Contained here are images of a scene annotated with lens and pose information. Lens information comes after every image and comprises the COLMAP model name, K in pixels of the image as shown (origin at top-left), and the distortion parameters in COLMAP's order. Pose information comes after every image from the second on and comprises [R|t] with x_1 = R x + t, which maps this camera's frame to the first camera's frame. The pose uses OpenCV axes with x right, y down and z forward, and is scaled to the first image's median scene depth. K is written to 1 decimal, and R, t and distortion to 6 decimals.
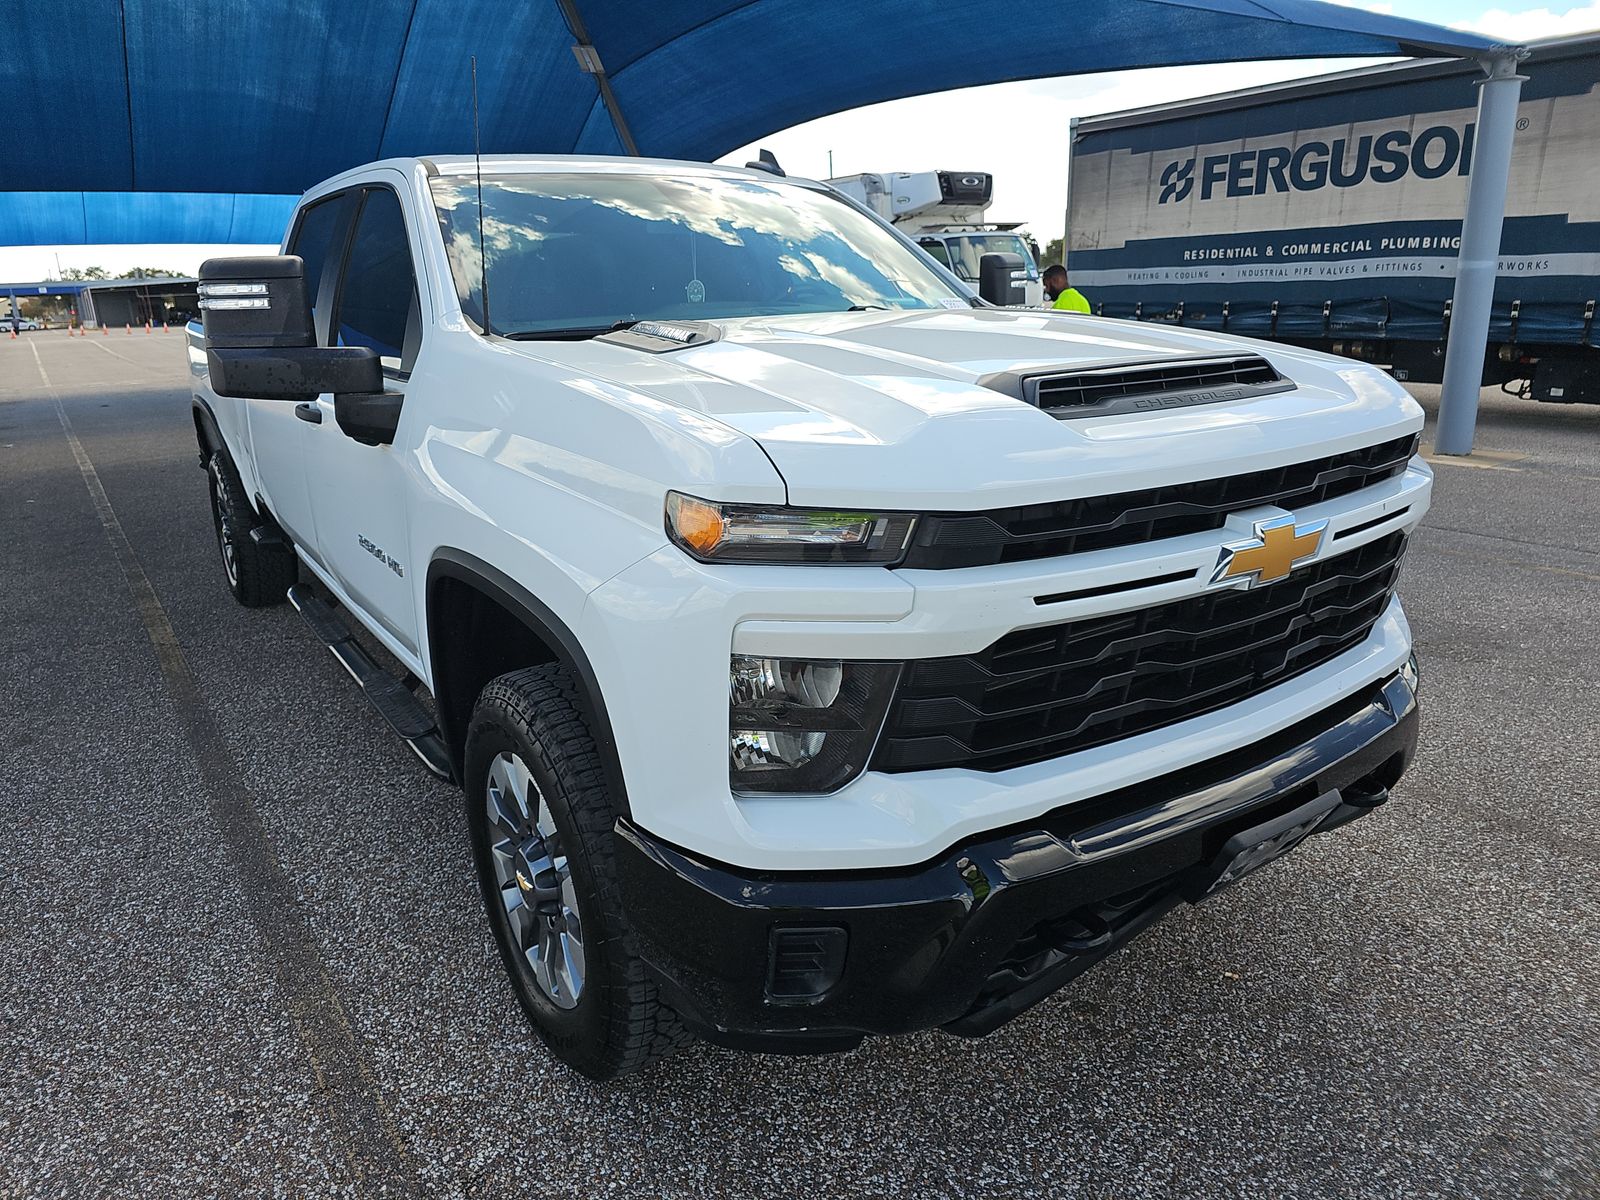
lens RADIAL K [[1062.8, 0, 784.9], [0, 1062.8, 608.4], [0, 0, 1]] dist [0.029550, -0.035009]
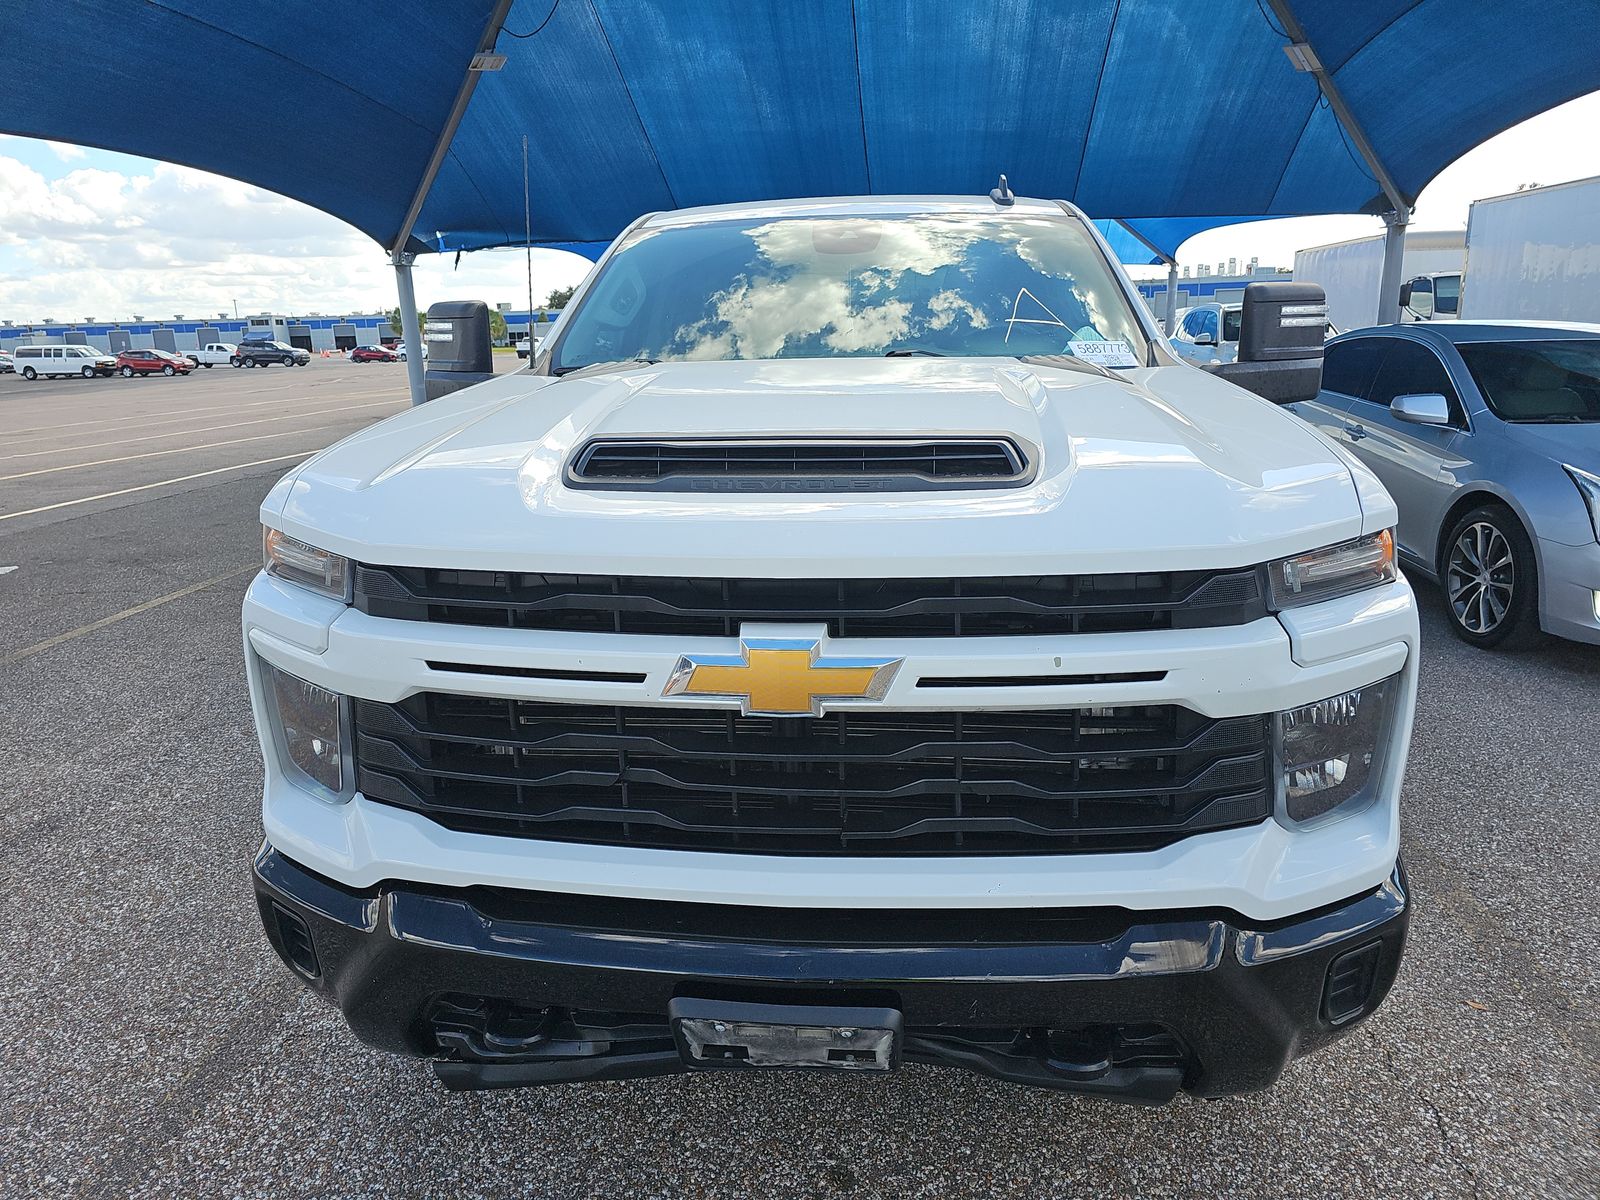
lens RADIAL K [[1062.8, 0, 787.0], [0, 1062.8, 595.4], [0, 0, 1]] dist [0.029550, -0.035009]
pose [[0.775747, 0.168890, -0.608024, 0.798266], [-0.181942, 0.982464, 0.040768, -0.126653], [0.604247, 0.078999, 0.792871, 0.298382]]
